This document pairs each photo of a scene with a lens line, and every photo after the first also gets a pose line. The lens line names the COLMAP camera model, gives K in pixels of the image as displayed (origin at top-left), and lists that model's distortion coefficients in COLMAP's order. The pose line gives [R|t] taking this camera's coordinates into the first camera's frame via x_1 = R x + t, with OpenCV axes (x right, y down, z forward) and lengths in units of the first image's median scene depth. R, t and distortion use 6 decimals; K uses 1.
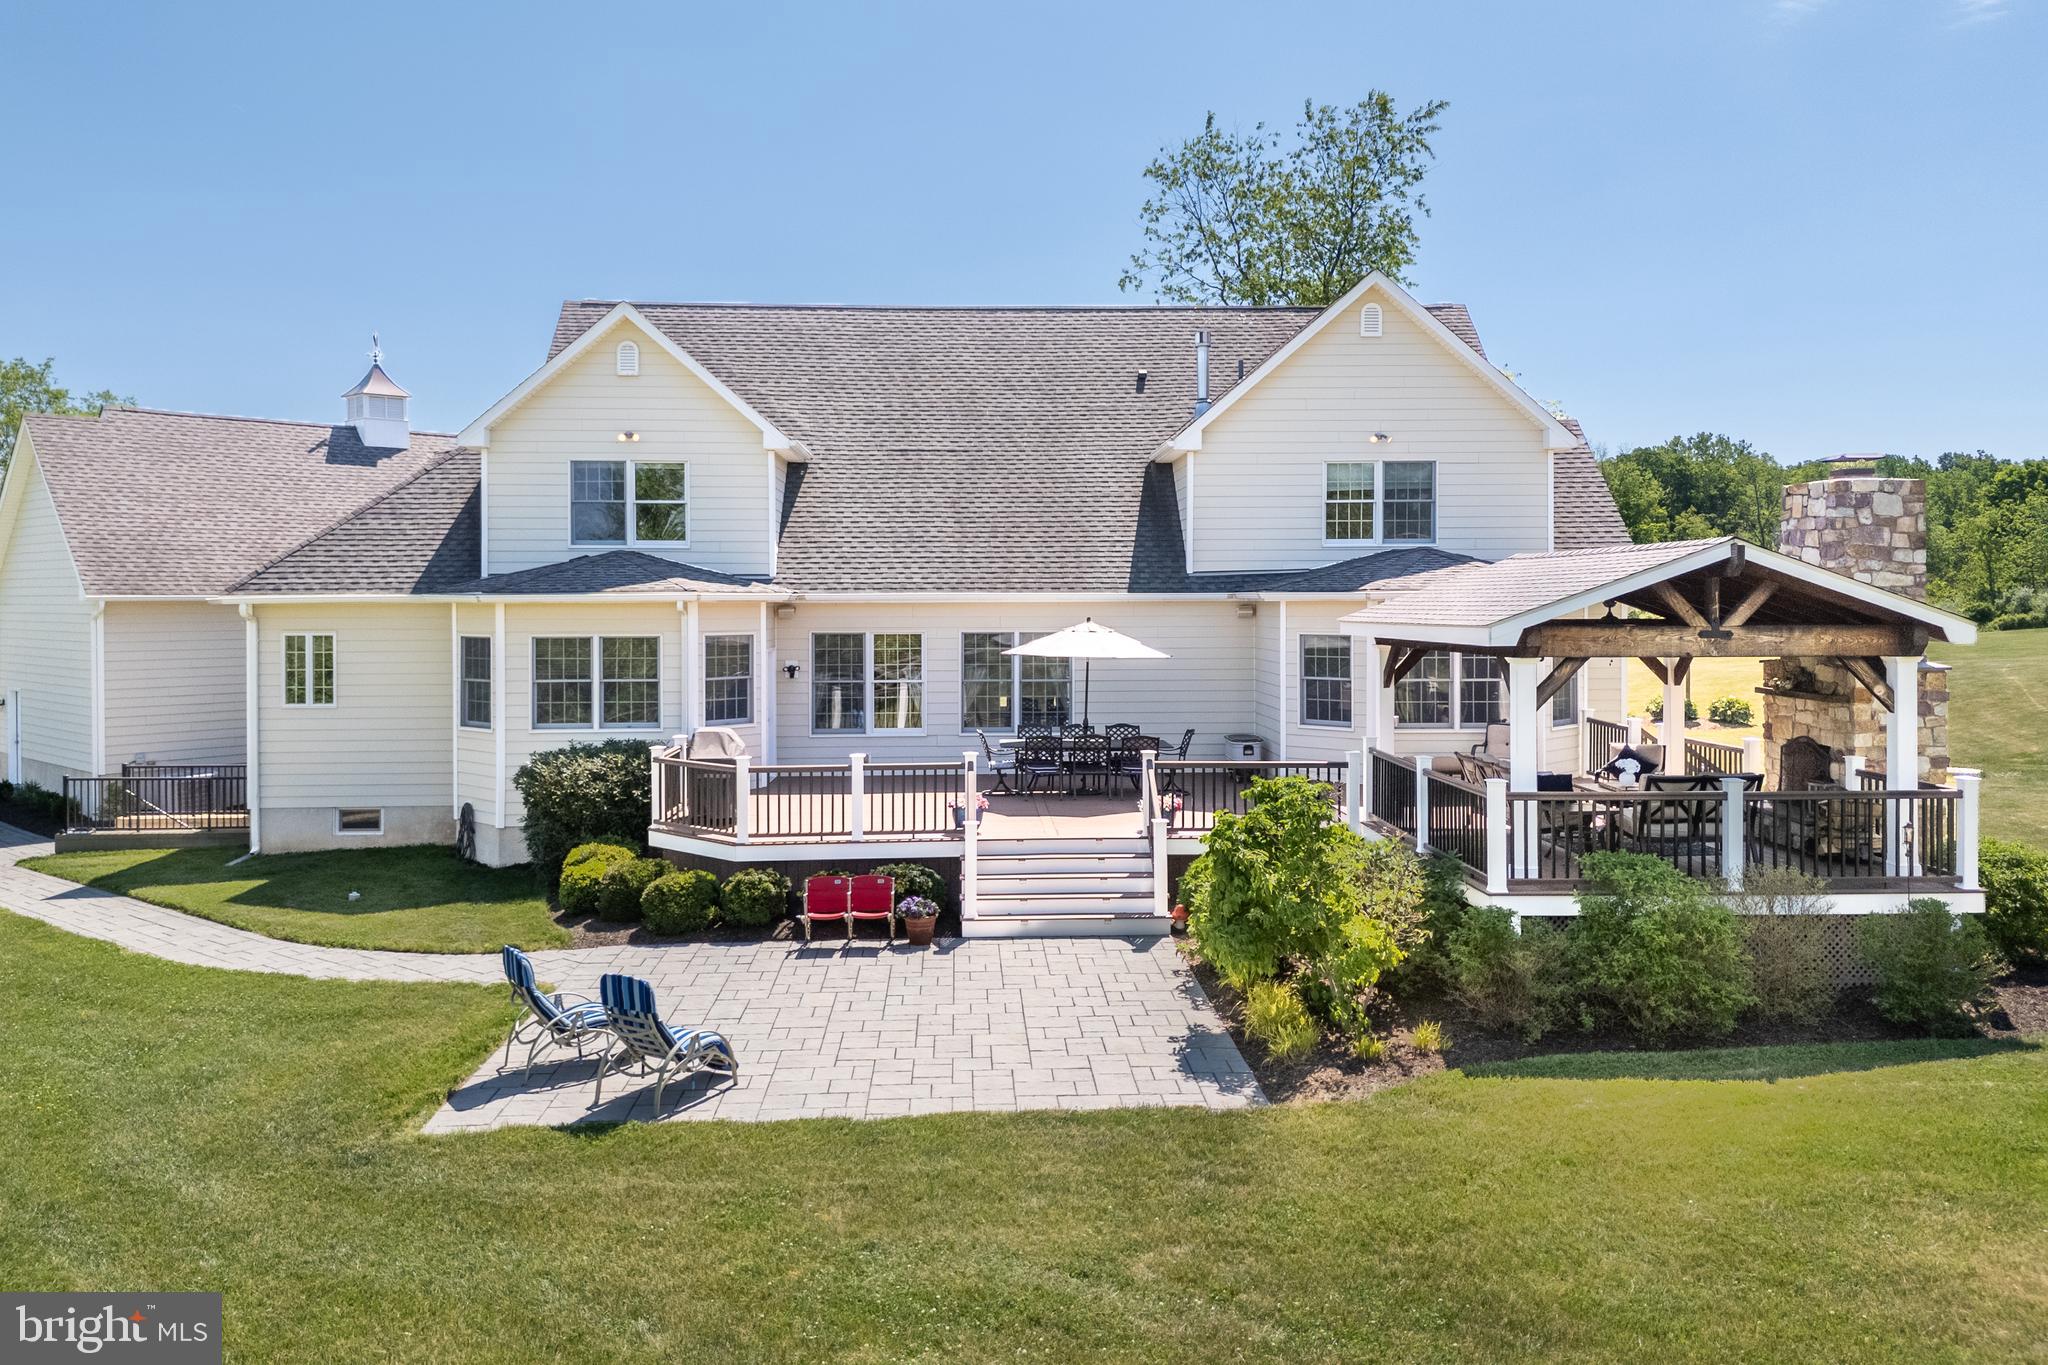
lens RADIAL K [[1500.7, 0, 1024.0], [0, 1500.7, 682.5], [0, 0, 1]] dist [0.070948, -0.080492]
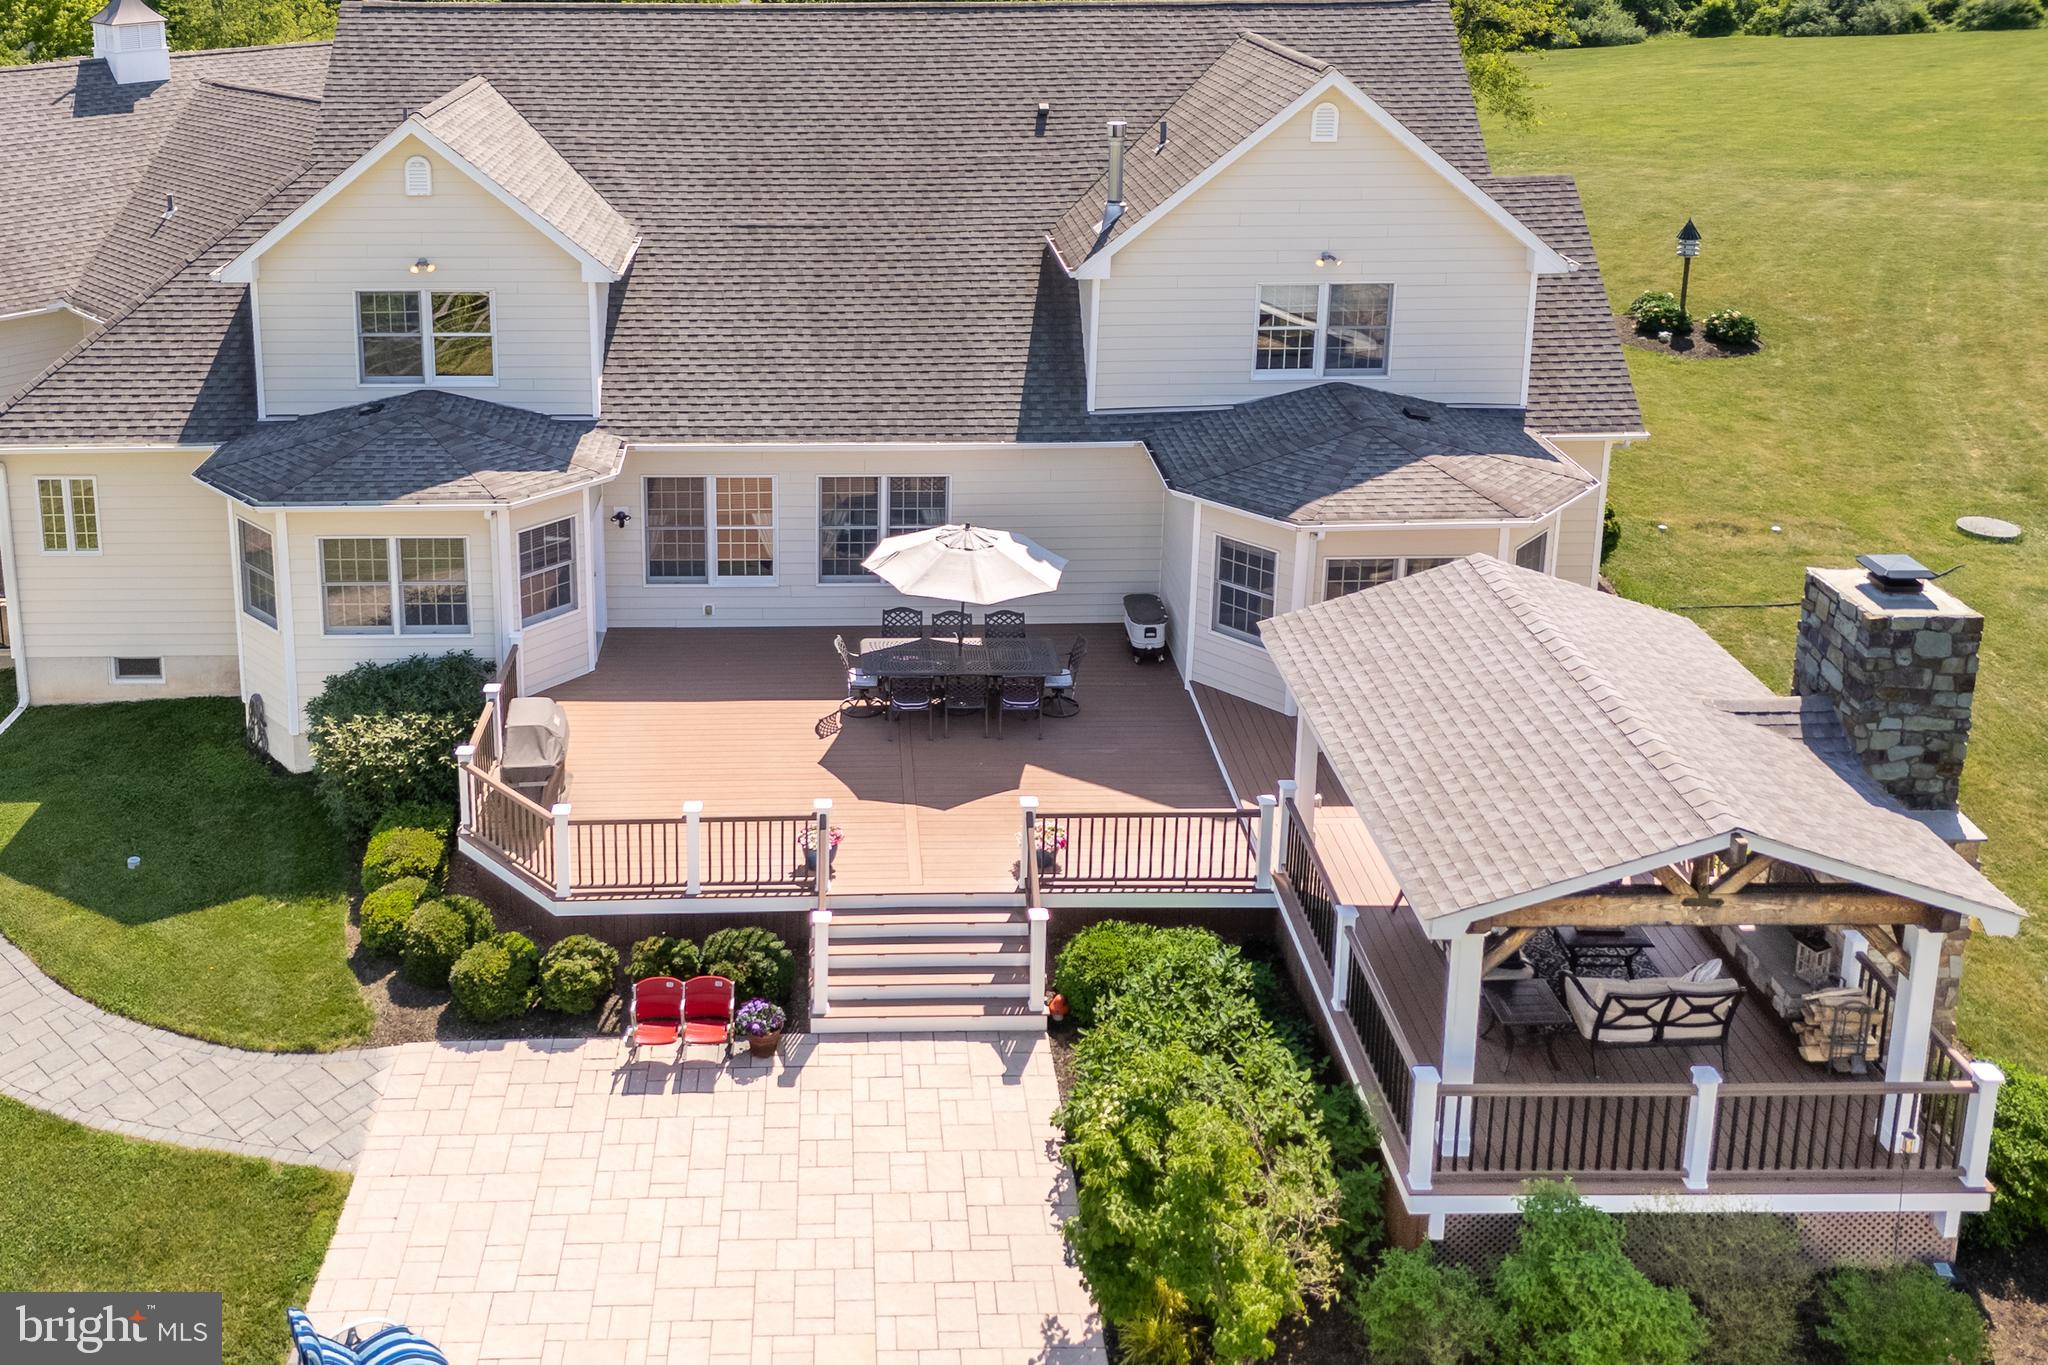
lens RADIAL K [[1722.4, 0, 845.7], [0, 1722.4, 683.8], [0, 0, 1]] dist [0.046412, -0.029031]
pose [[0.999530, 0.014747, -0.026877, 0.001848], [-0.009575, 0.983014, 0.183279, -0.113741], [0.029123, -0.182936, 0.982693, 0.021536]]
